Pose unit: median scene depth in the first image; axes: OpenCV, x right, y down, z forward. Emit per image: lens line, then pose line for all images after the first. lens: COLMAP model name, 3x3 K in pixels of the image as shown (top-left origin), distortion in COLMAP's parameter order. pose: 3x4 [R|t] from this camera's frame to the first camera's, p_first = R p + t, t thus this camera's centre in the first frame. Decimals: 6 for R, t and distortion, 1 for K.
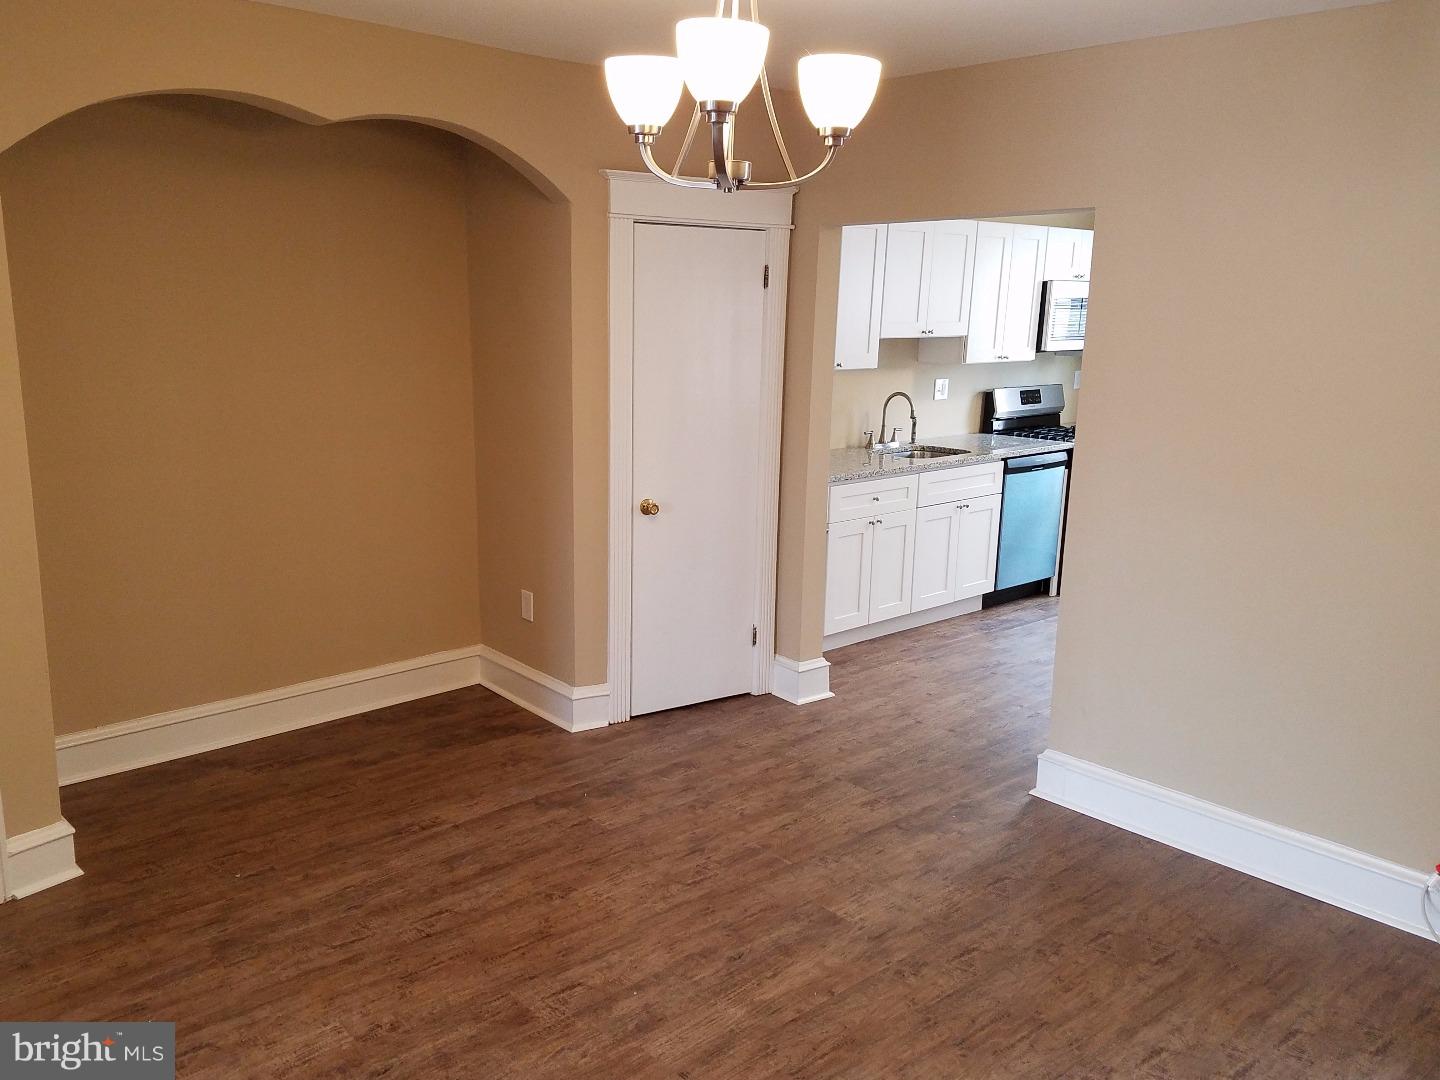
lens RADIAL K [[1125.4, 0, 698.7], [0, 1125.4, 526.1], [0, 0, 1]] dist [0.277683, -0.459822]
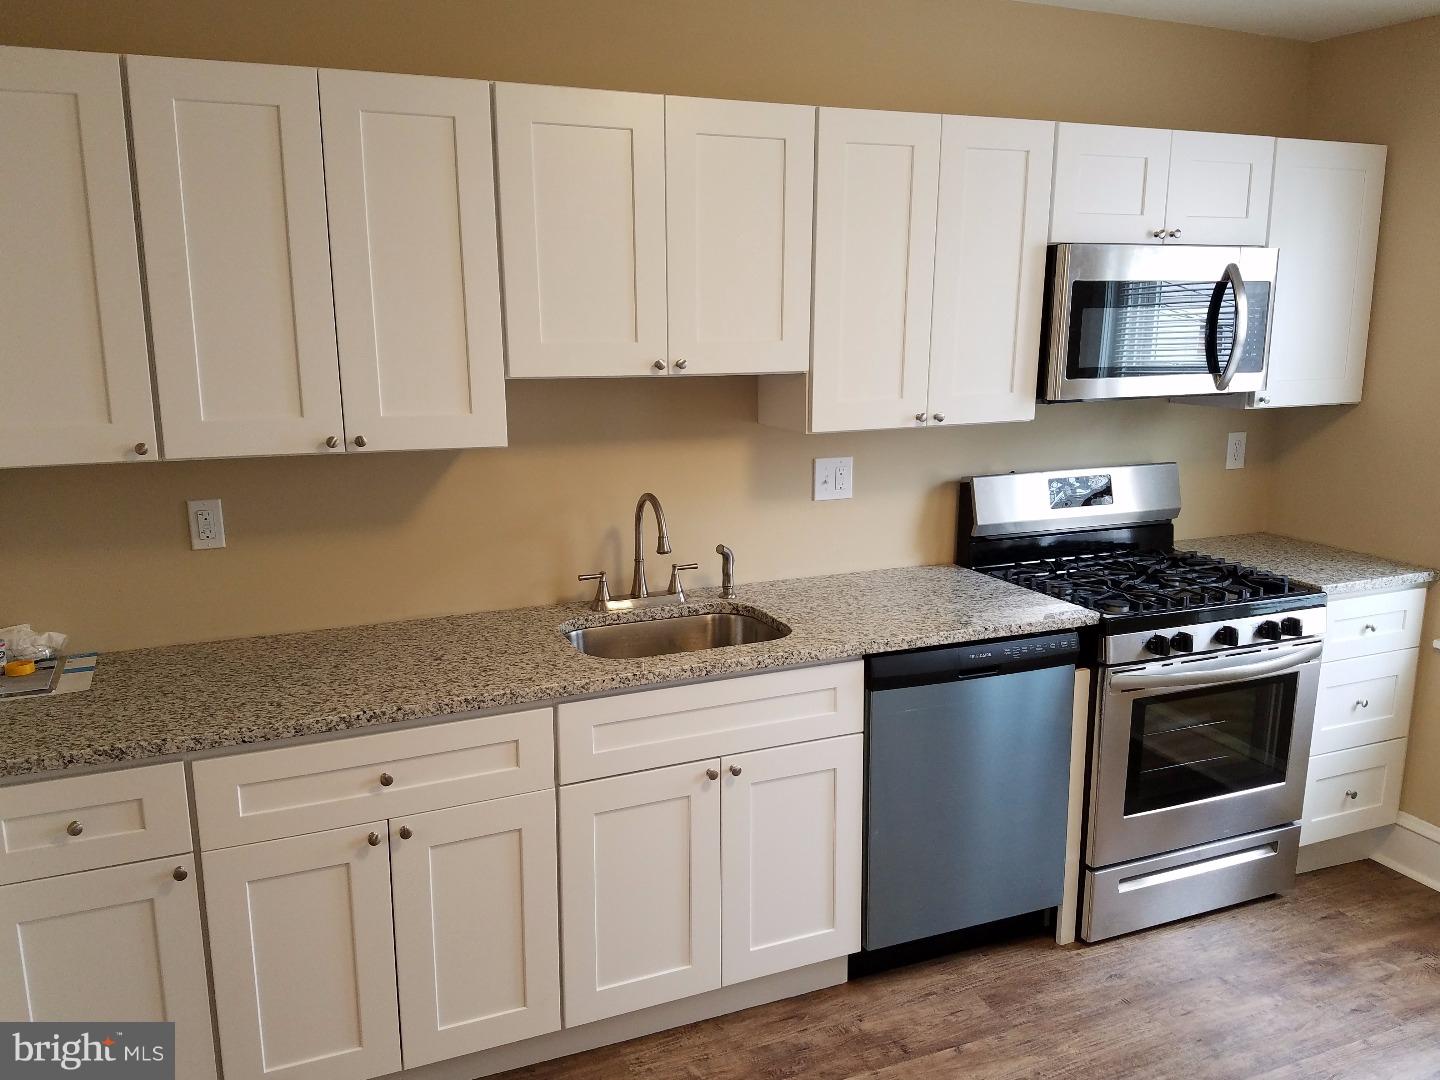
lens RADIAL K [[1129.1, 0, 716.3], [0, 1129.1, 543.8], [0, 0, 1]] dist [0.200610, -0.353253]
pose [[0.946324, 0.039463, -0.320803, 0.486712], [-0.040387, 0.999177, 0.003777, -0.139795], [0.320688, 0.009382, 0.947138, 0.806327]]
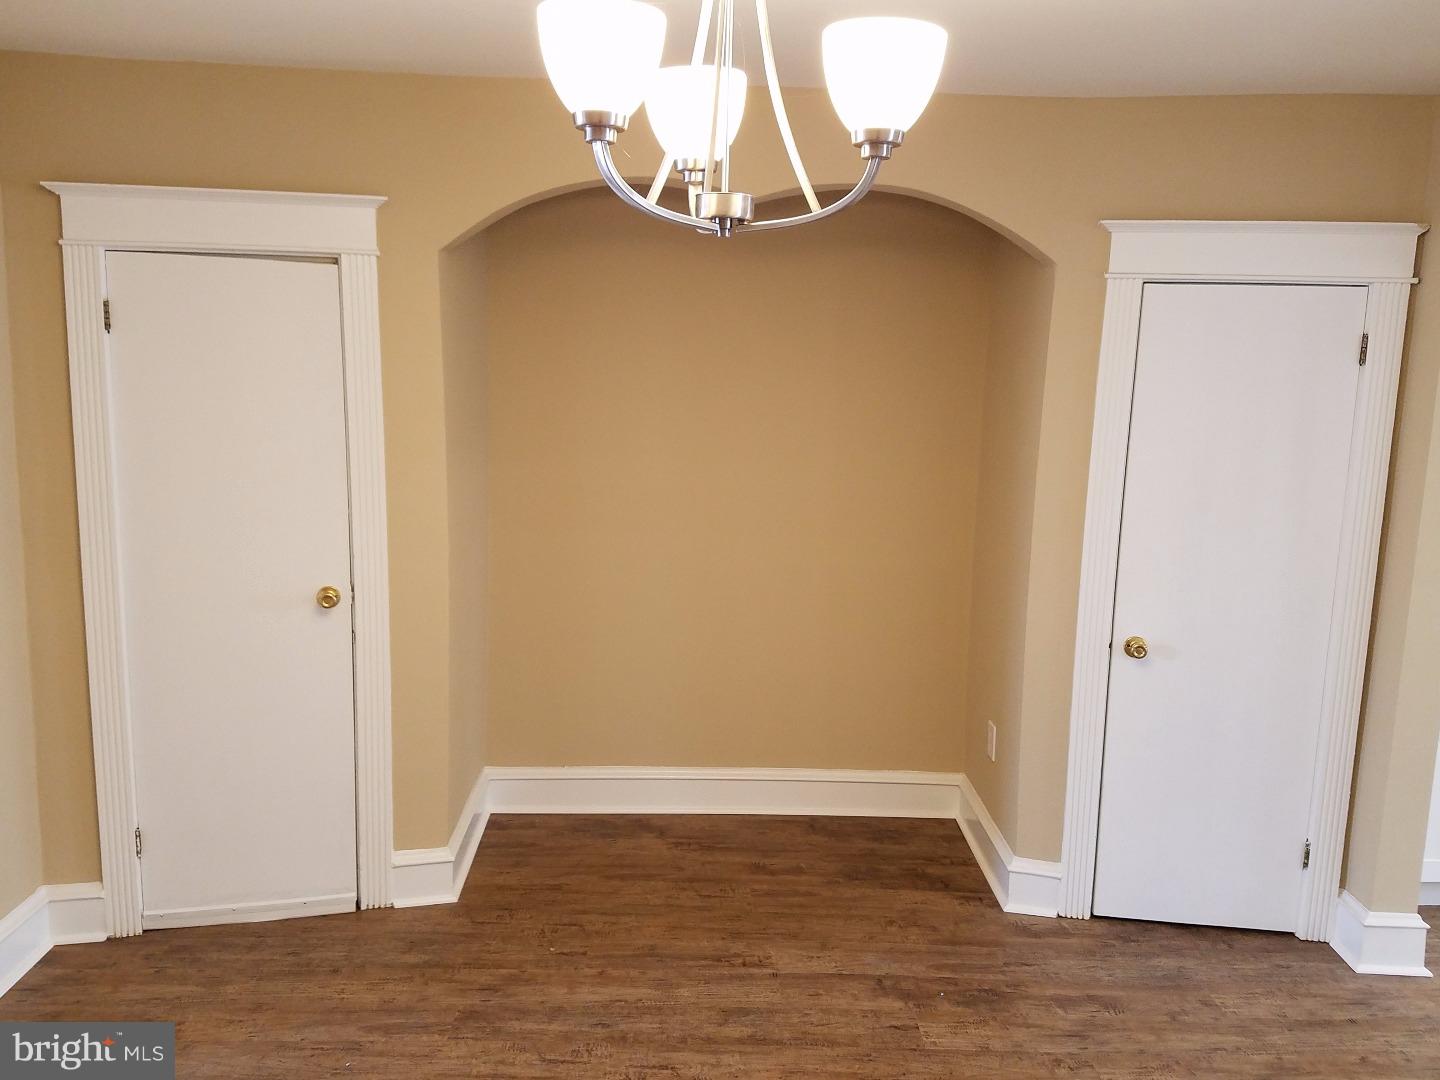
lens RADIAL K [[1142.4, 0, 715.8], [0, 1142.4, 549.2], [0, 0, 1]] dist [0.189273, -0.321071]
pose [[0.764902, 0.104688, -0.635582, 0.231503], [-0.135808, 0.990735, -0.000255, -0.044388], [0.629667, 0.086512, 0.772033, 0.210318]]
